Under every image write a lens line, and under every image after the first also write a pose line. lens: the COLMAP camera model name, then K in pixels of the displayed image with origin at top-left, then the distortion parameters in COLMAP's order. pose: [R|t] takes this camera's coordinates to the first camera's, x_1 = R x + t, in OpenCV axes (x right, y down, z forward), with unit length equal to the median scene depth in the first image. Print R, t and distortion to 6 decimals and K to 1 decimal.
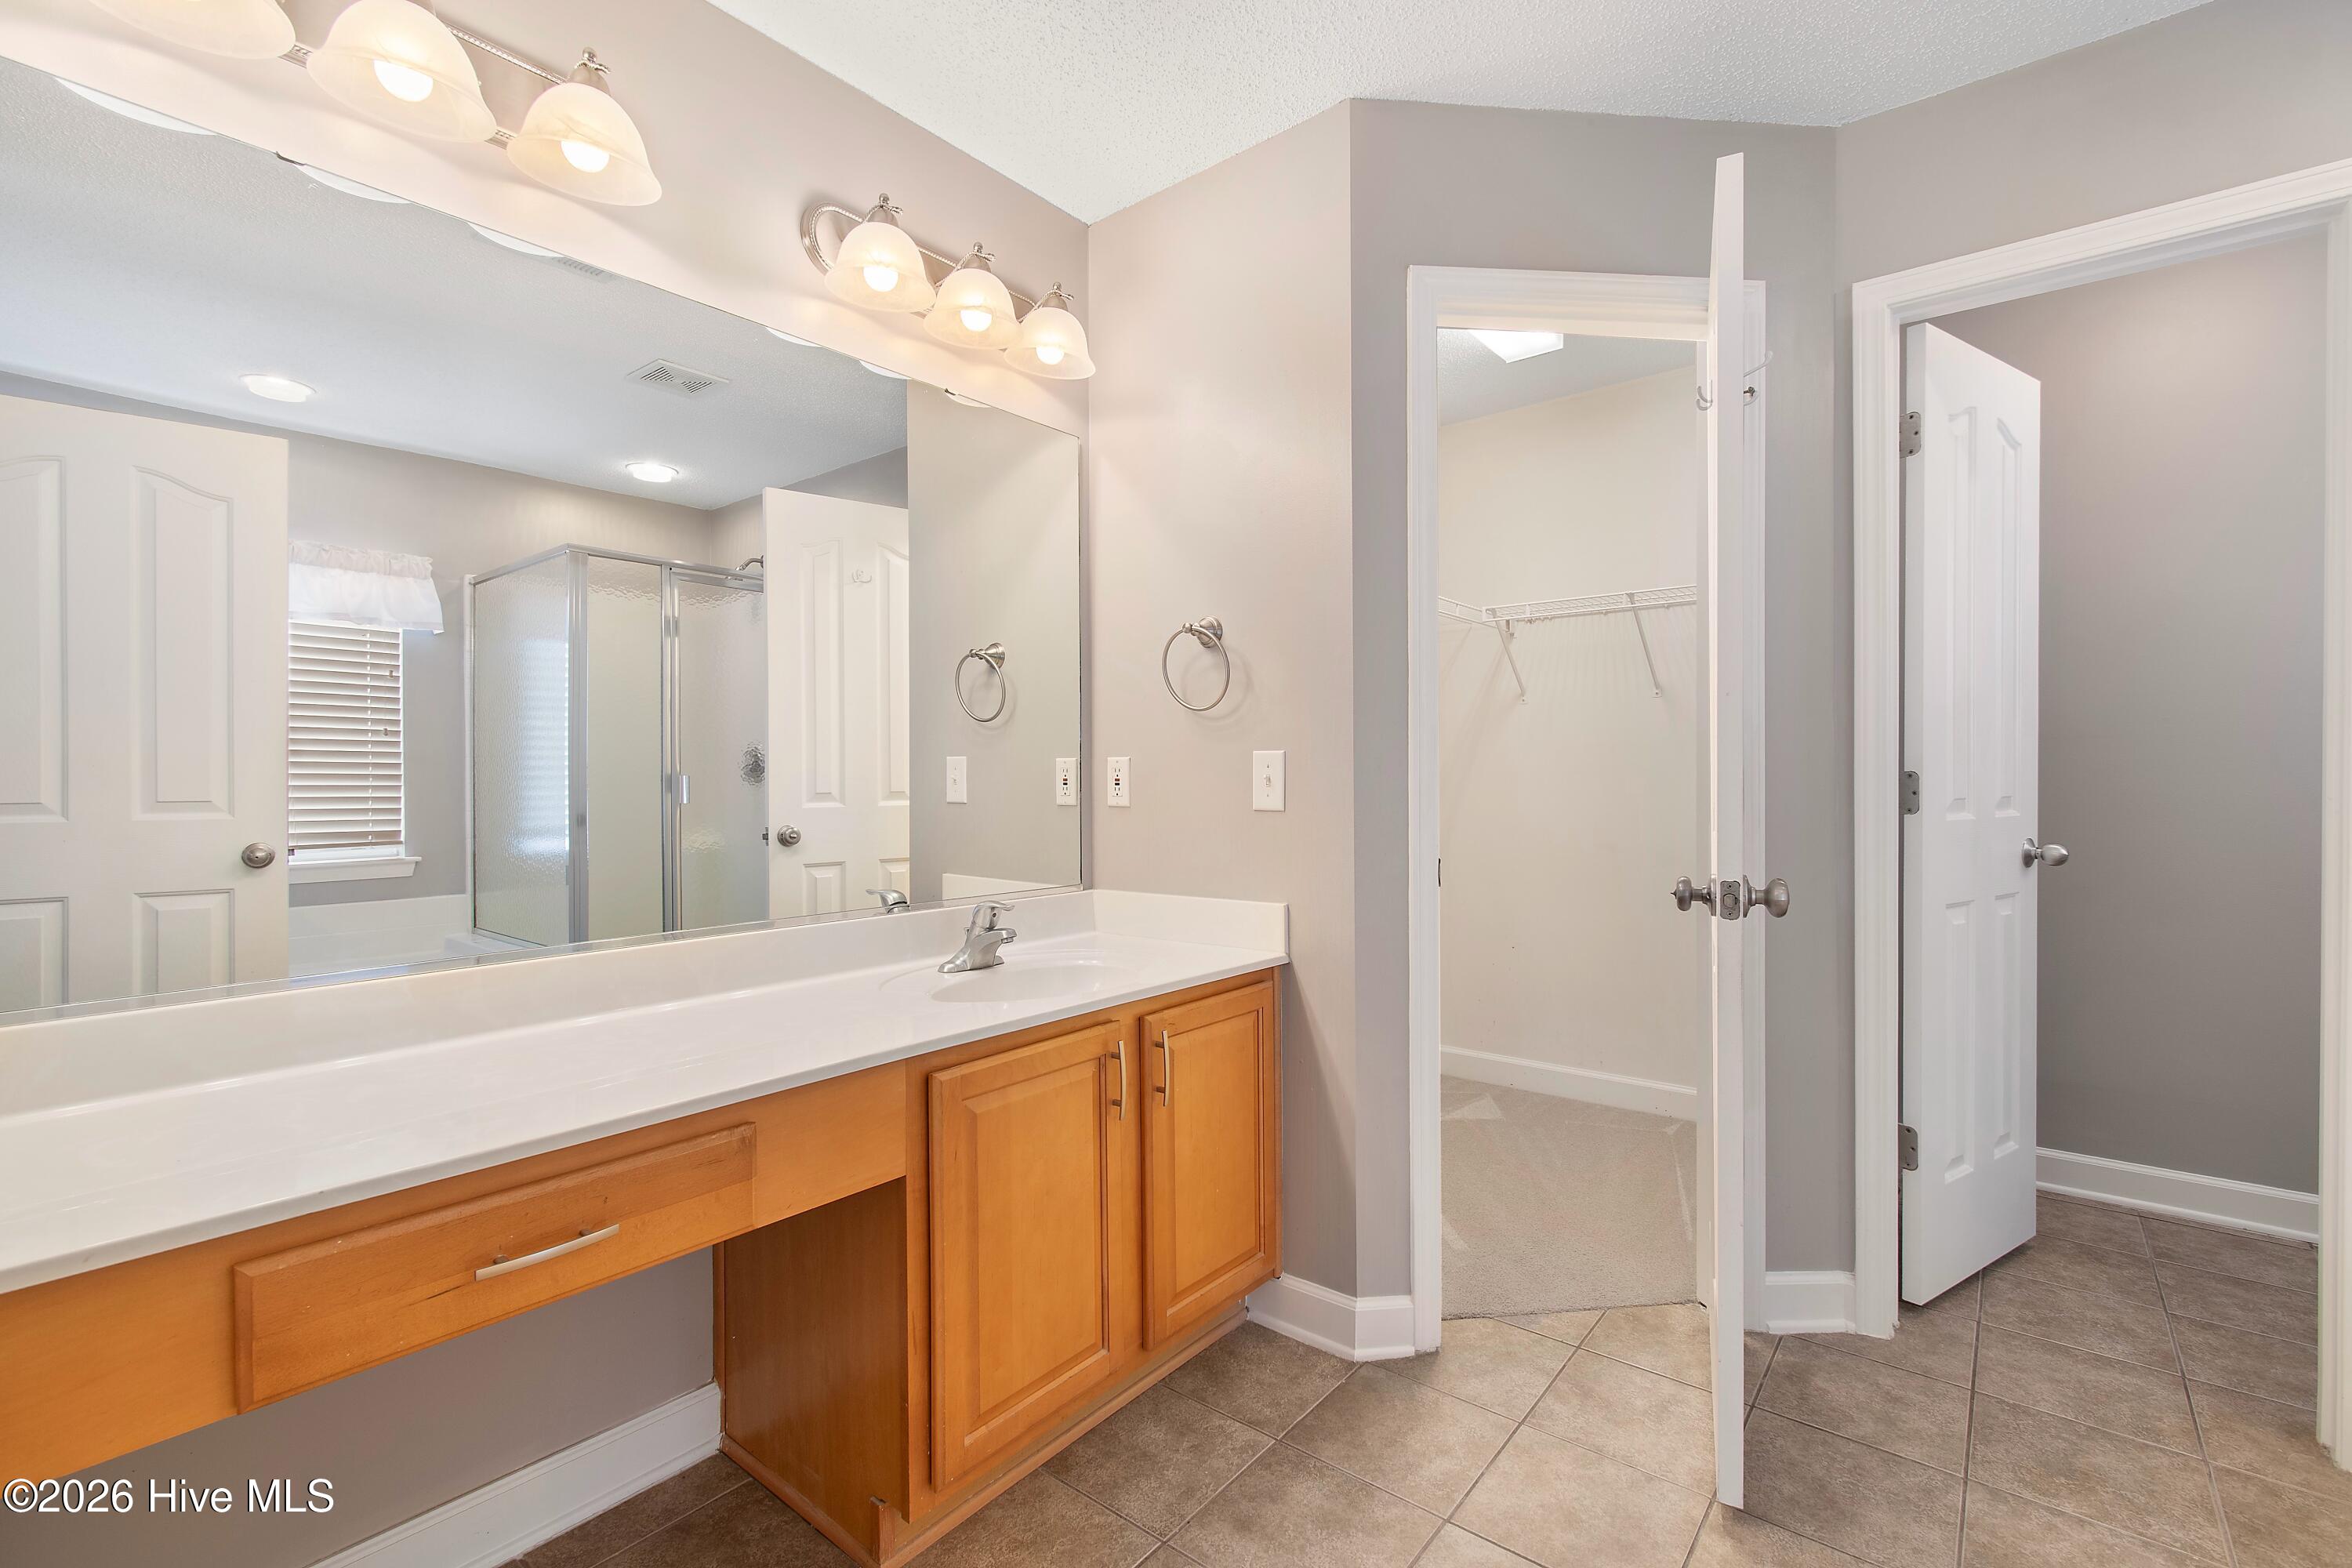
lens RADIAL K [[1035.9, 0, 1177.2], [0, 1035.9, 782.3], [0, 0, 1]] dist [0.007490, -0.003607]
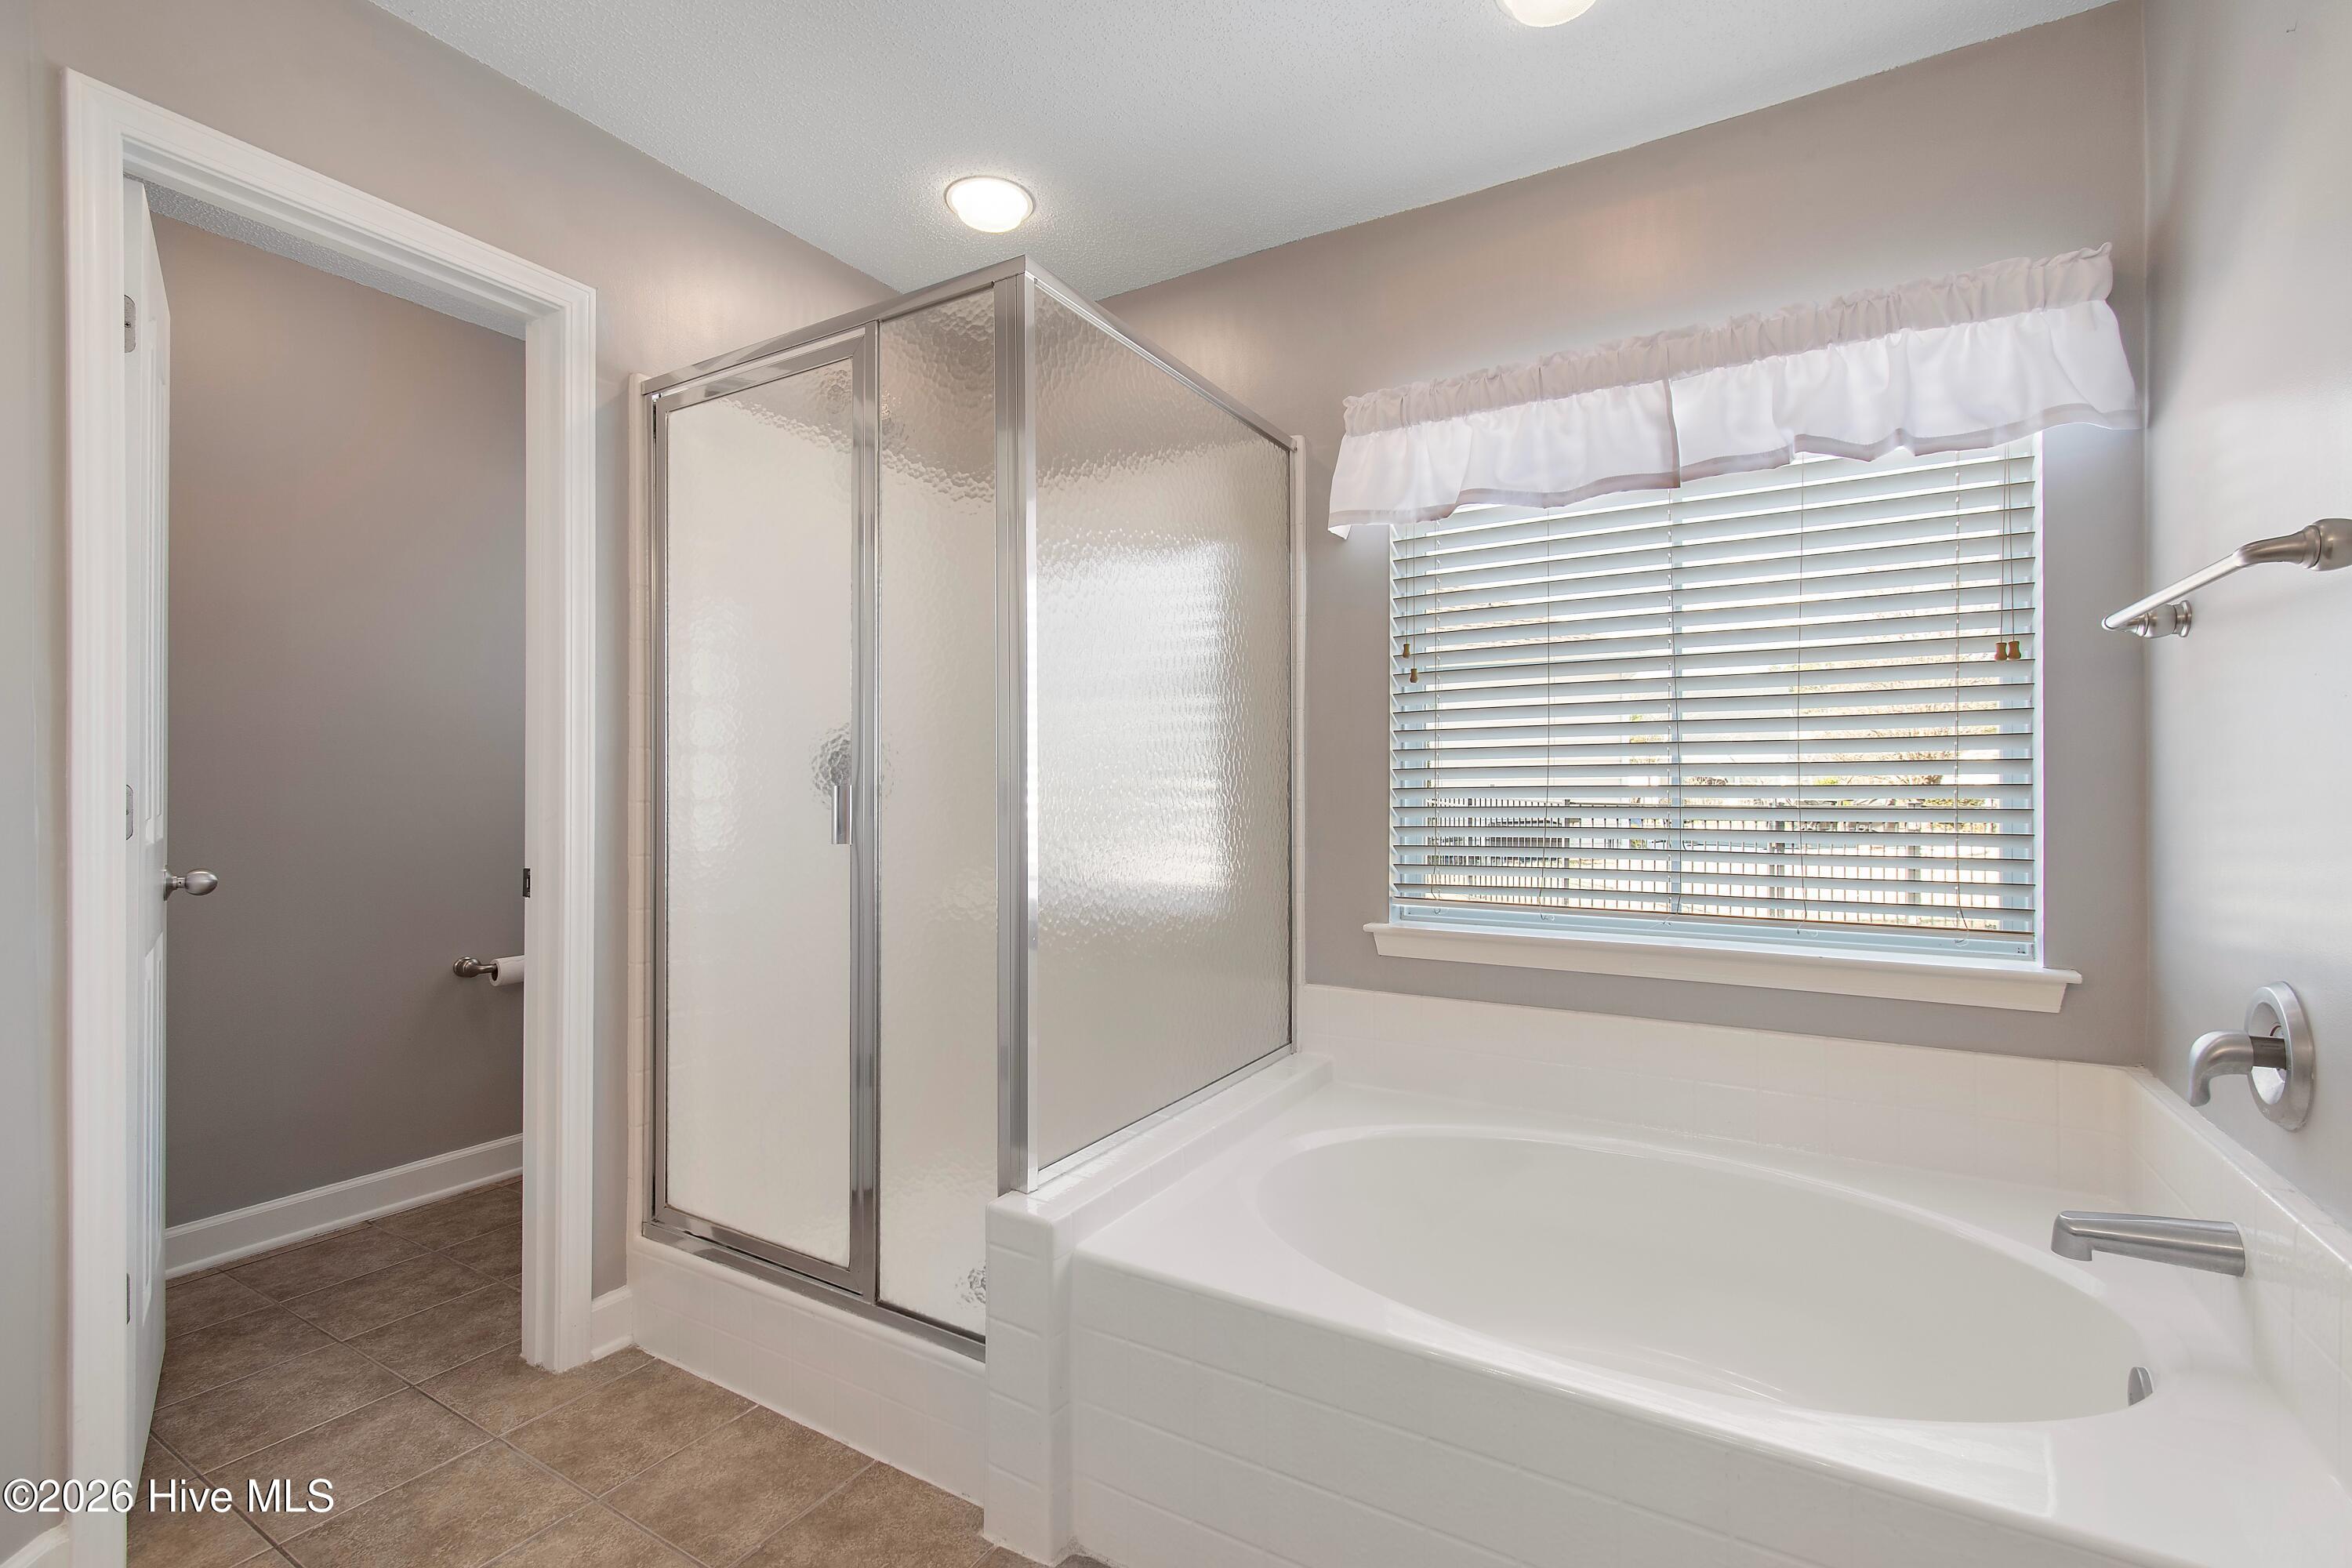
lens RADIAL K [[1035.9, 0, 1176.3], [0, 1035.9, 784.7], [0, 0, 1]] dist [0.007490, -0.003607]
pose [[-0.148948, 0.005552, 0.988829, -0.137003], [0.005358, 0.999974, -0.004808, -0.001883], [-0.988830, 0.004582, -0.148974, 0.402034]]
